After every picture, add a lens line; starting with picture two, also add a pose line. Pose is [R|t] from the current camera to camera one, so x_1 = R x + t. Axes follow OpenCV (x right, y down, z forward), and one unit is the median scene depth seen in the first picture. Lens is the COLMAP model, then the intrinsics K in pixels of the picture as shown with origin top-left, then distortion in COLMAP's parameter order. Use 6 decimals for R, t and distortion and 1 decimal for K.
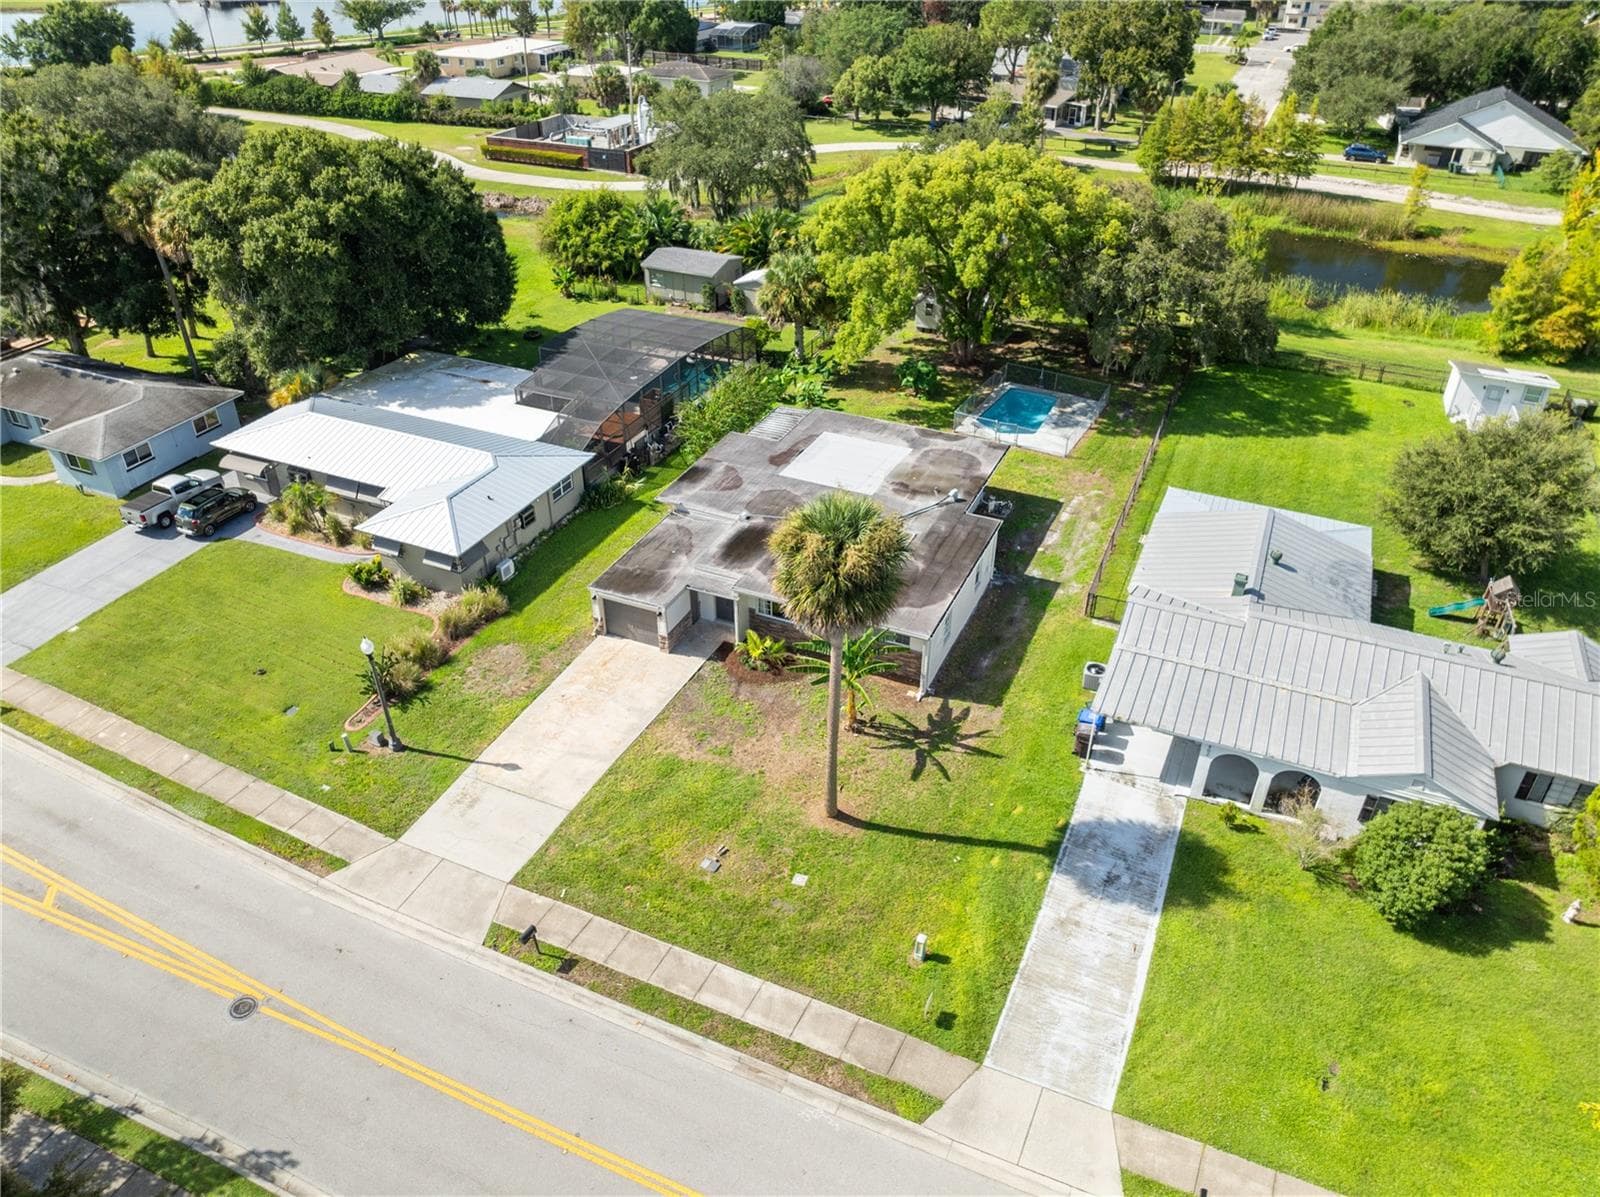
lens RADIAL K [[1123.4, 0, 808.7], [0, 1123.4, 598.2], [0, 0, 1]] dist [-0.038326, 0.009850]
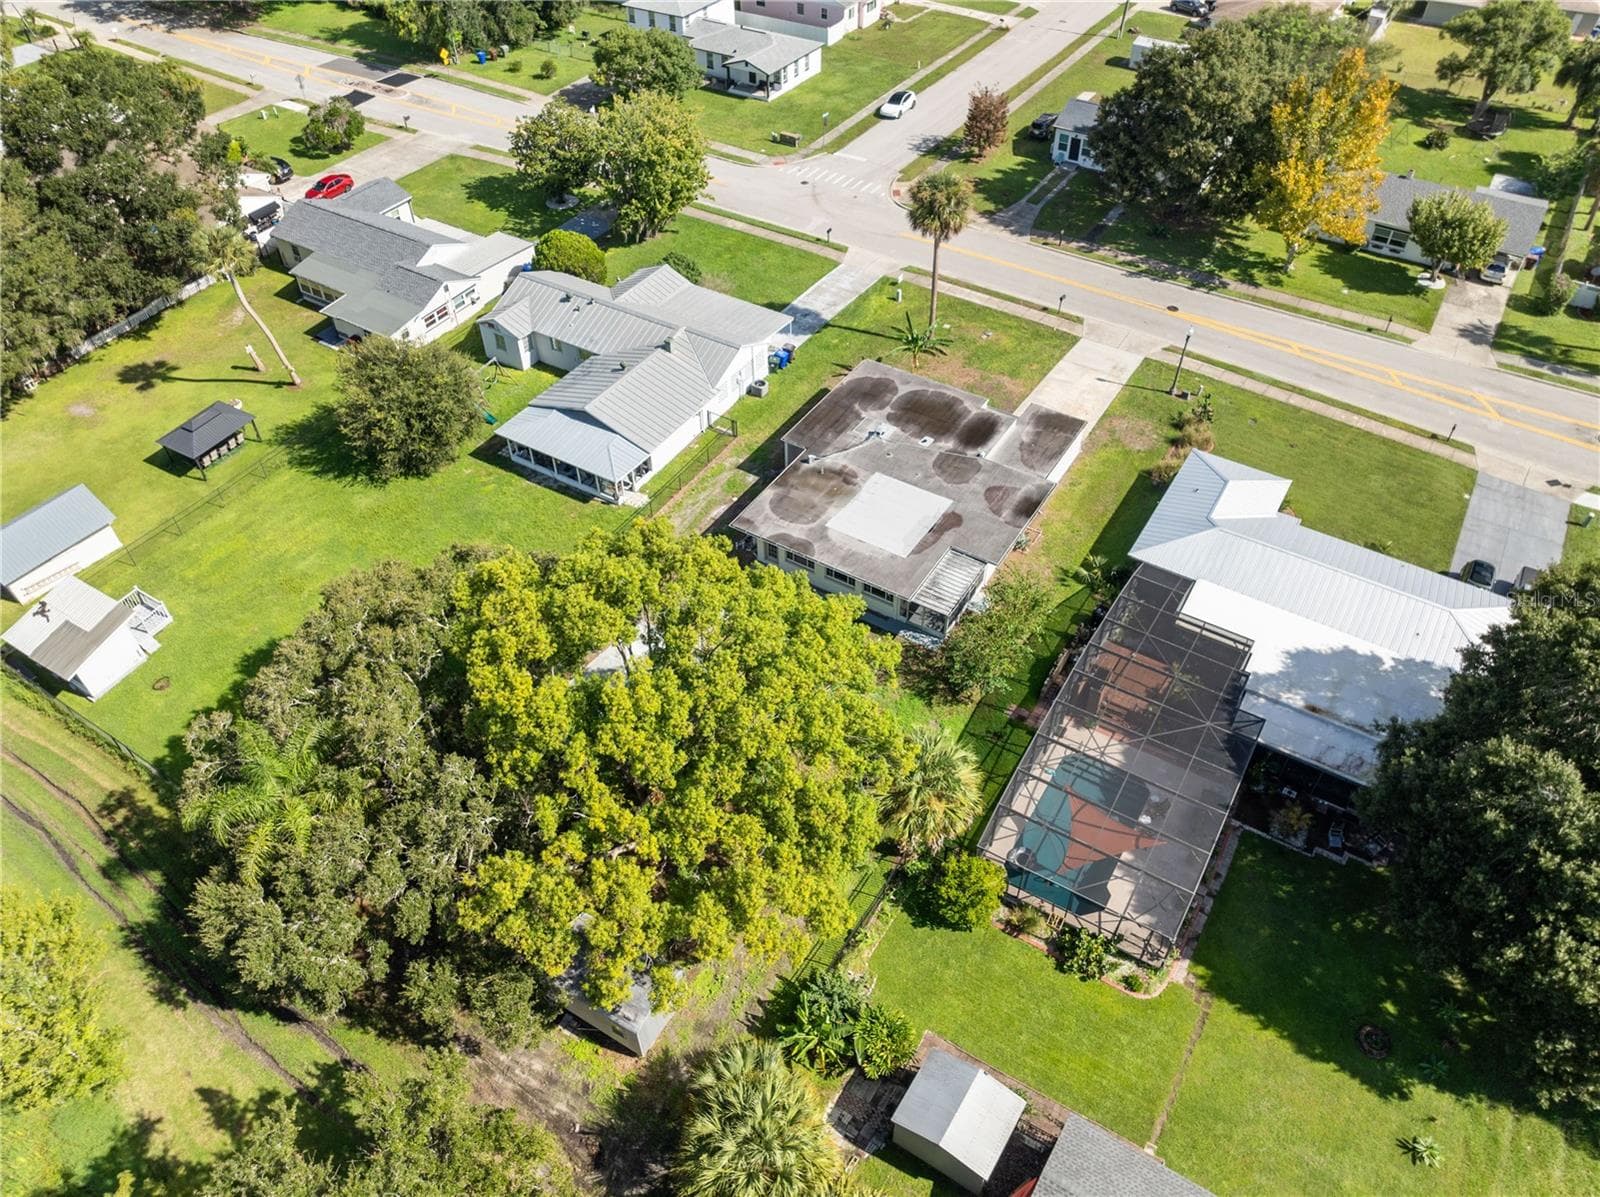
lens RADIAL K [[1123.4, 0, 809.1], [0, 1123.4, 594.6], [0, 0, 1]] dist [-0.038326, 0.009850]
pose [[-0.990956, -0.098351, 0.091284, 0.004415], [0.069449, 0.206174, 0.976048, -1.163076], [-0.114816, 0.973560, -0.197479, 1.282015]]
